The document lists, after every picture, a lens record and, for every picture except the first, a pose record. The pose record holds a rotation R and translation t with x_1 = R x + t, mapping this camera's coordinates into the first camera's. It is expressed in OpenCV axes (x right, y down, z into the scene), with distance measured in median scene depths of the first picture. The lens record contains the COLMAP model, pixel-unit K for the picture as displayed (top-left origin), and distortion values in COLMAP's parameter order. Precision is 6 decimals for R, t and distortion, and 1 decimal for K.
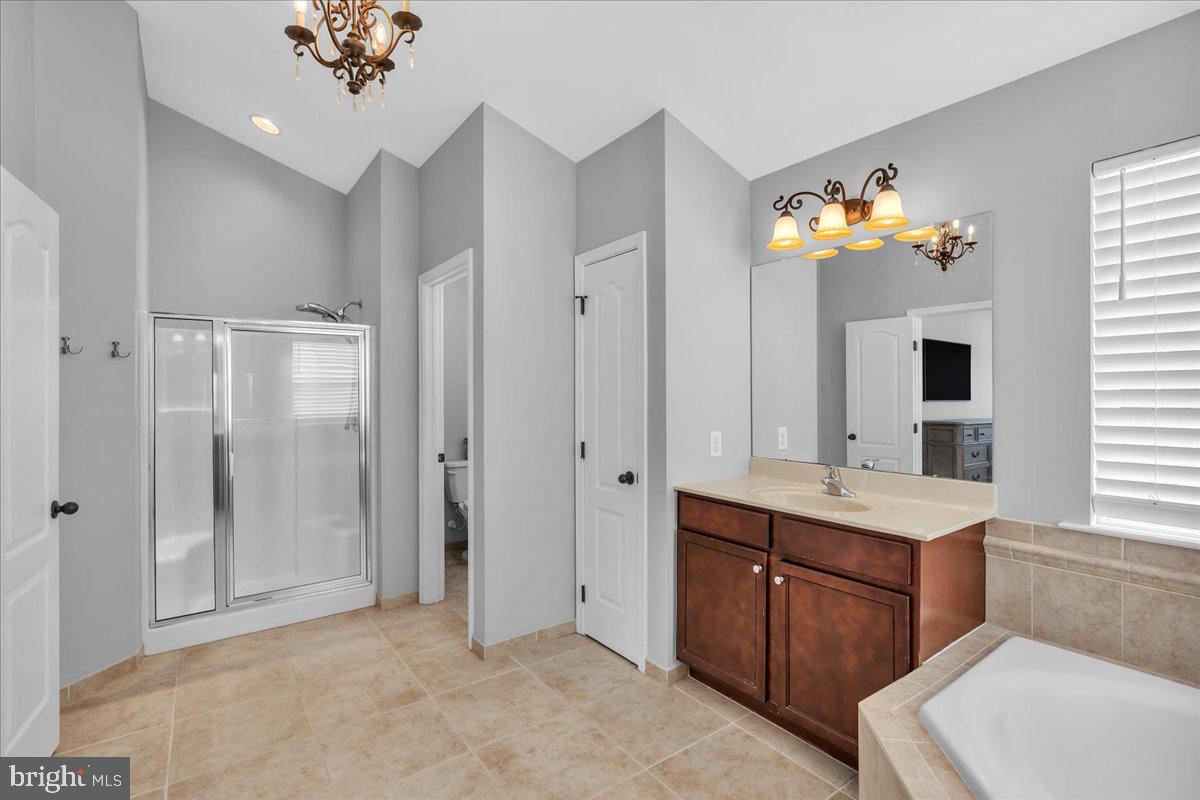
lens RADIAL K [[551.5, 0, 600.0], [0, 551.5, 400.0], [0, 0, 1]] dist [0.000454, 0.000137]
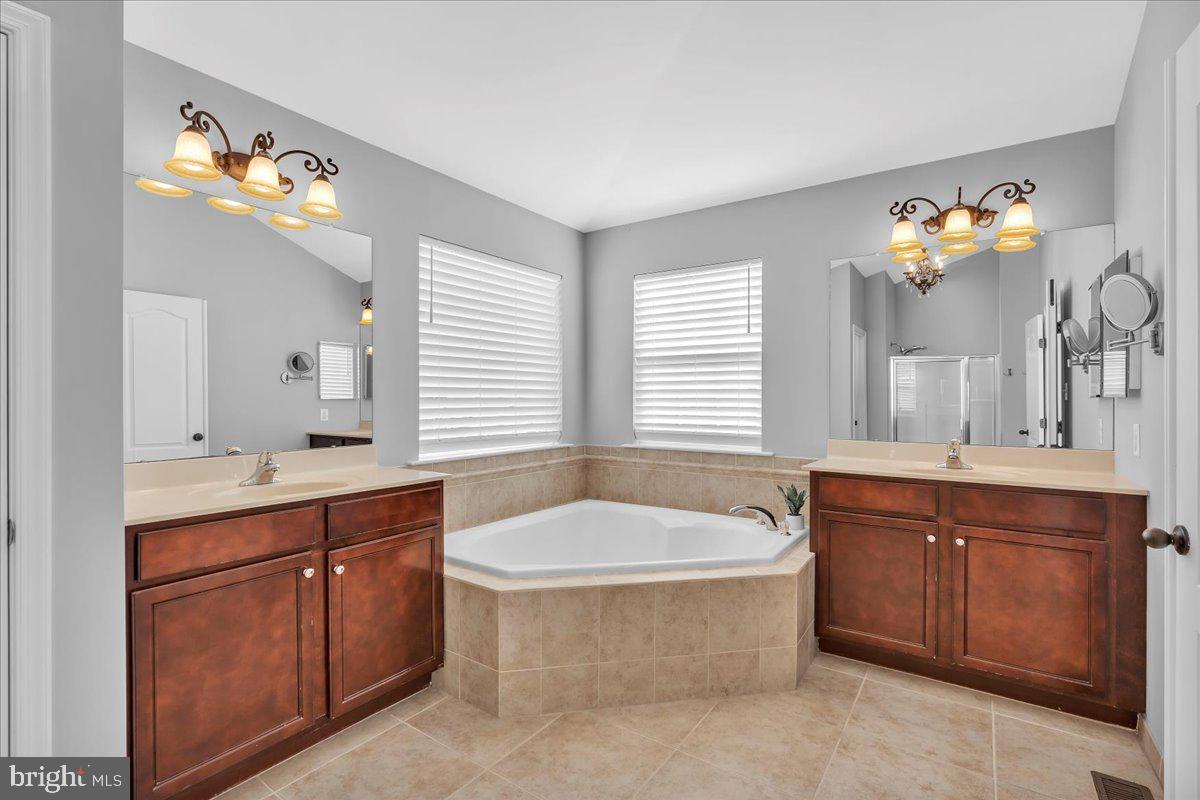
lens RADIAL K [[551.5, 0, 600.0], [0, 551.5, 400.0], [0, 0, 1]] dist [0.000454, 0.000137]
pose [[-0.331450, -0.004294, 0.943463, -0.658039], [0.000056, 0.999990, 0.004571, 0.036978], [-0.943473, 0.001568, -0.331447, 0.856534]]
